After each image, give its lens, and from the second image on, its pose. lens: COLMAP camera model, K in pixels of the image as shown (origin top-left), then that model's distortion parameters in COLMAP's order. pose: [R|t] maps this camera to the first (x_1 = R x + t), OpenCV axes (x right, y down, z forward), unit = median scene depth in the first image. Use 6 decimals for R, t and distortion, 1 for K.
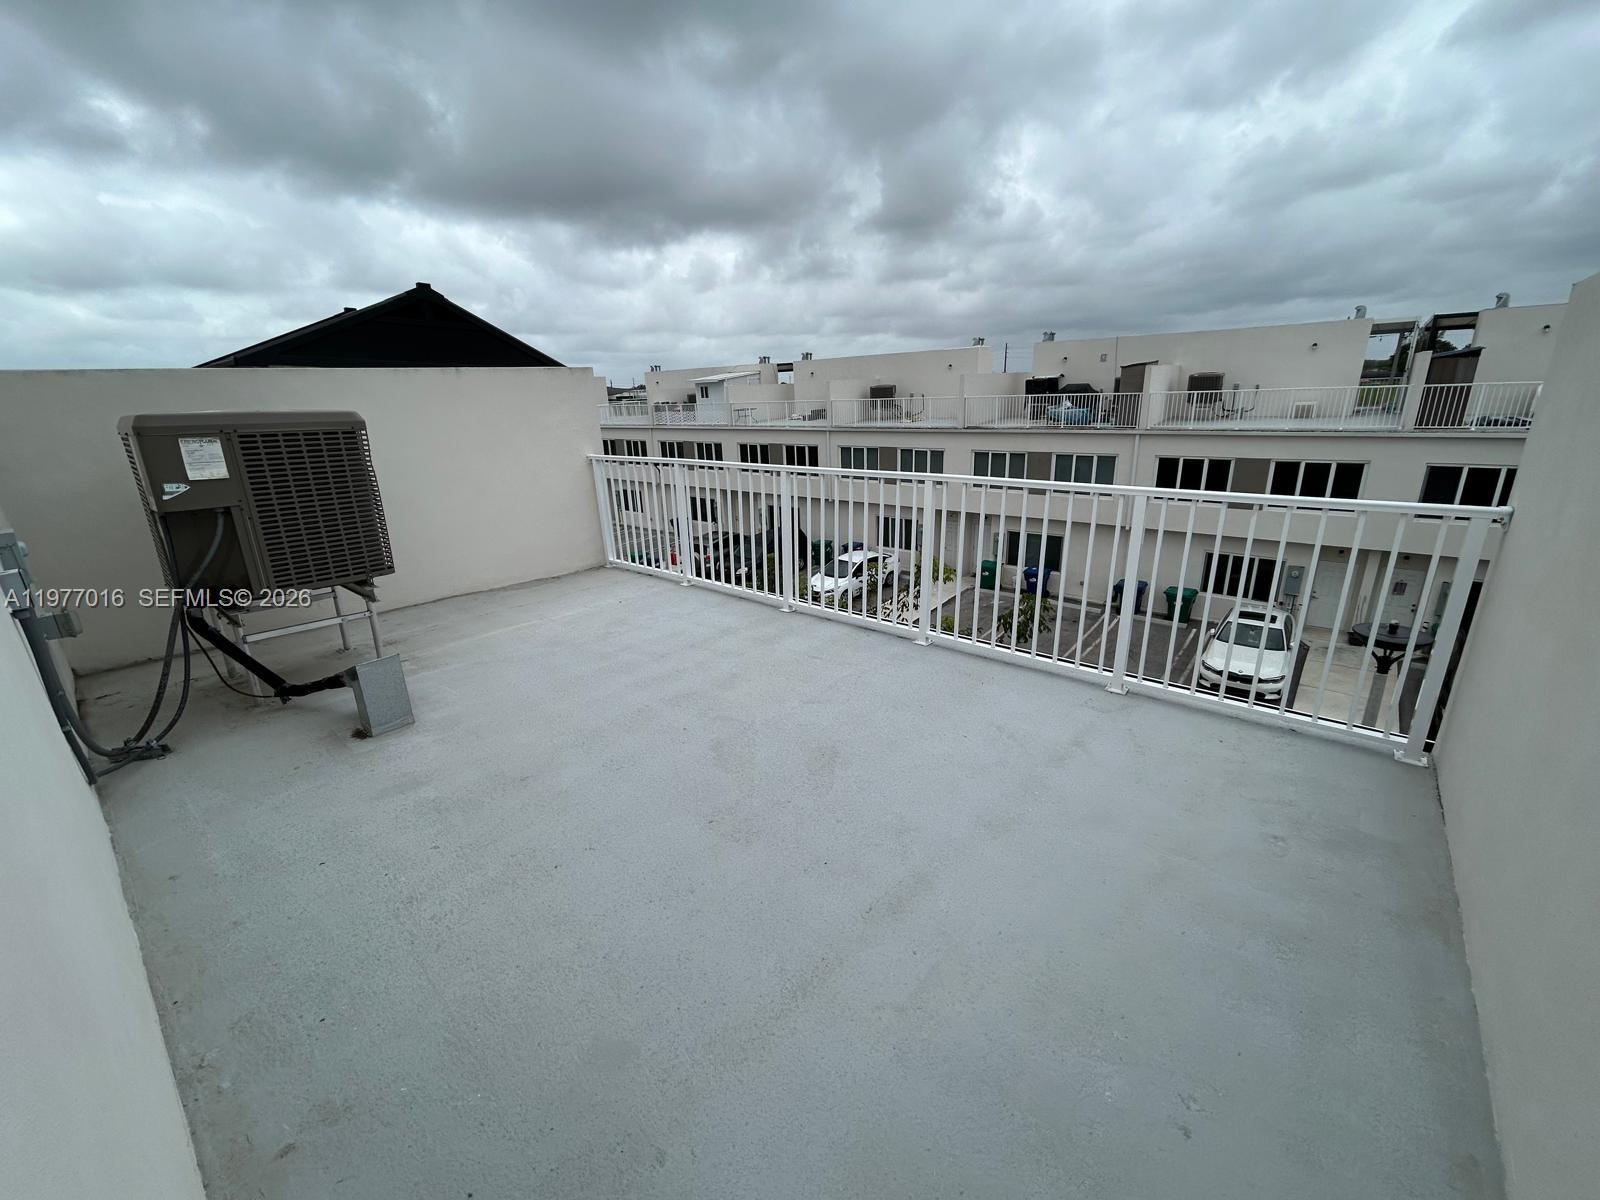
lens RADIAL K [[652.8, 0, 800.1], [0, 652.8, 606.0], [0, 0, 1]] dist [-0.000815, -0.000067]
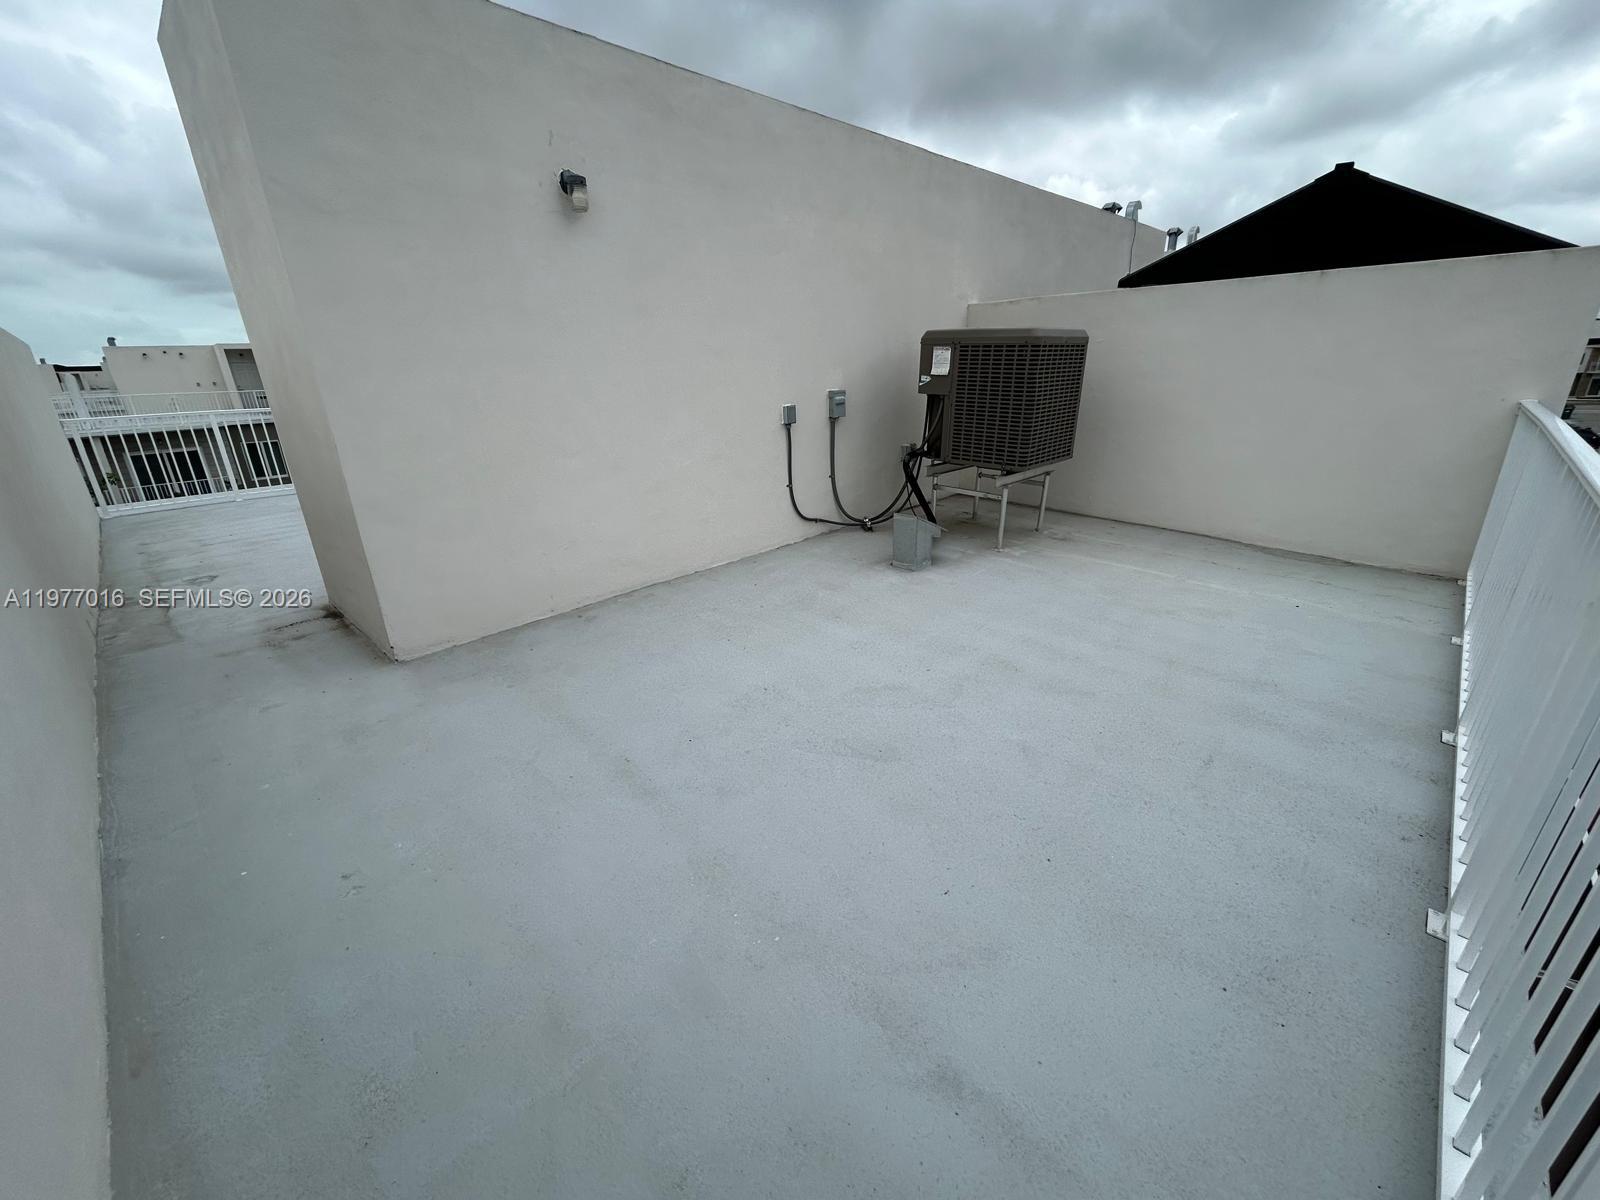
lens RADIAL K [[652.8, 0, 800.1], [0, 652.8, 606.0], [0, 0, 1]] dist [-0.000815, -0.000067]
pose [[-0.072338, 0.389692, -0.918100, 0.507365], [-0.281446, 0.875126, 0.393627, -0.163342], [0.956847, 0.286869, 0.046372, 0.549963]]
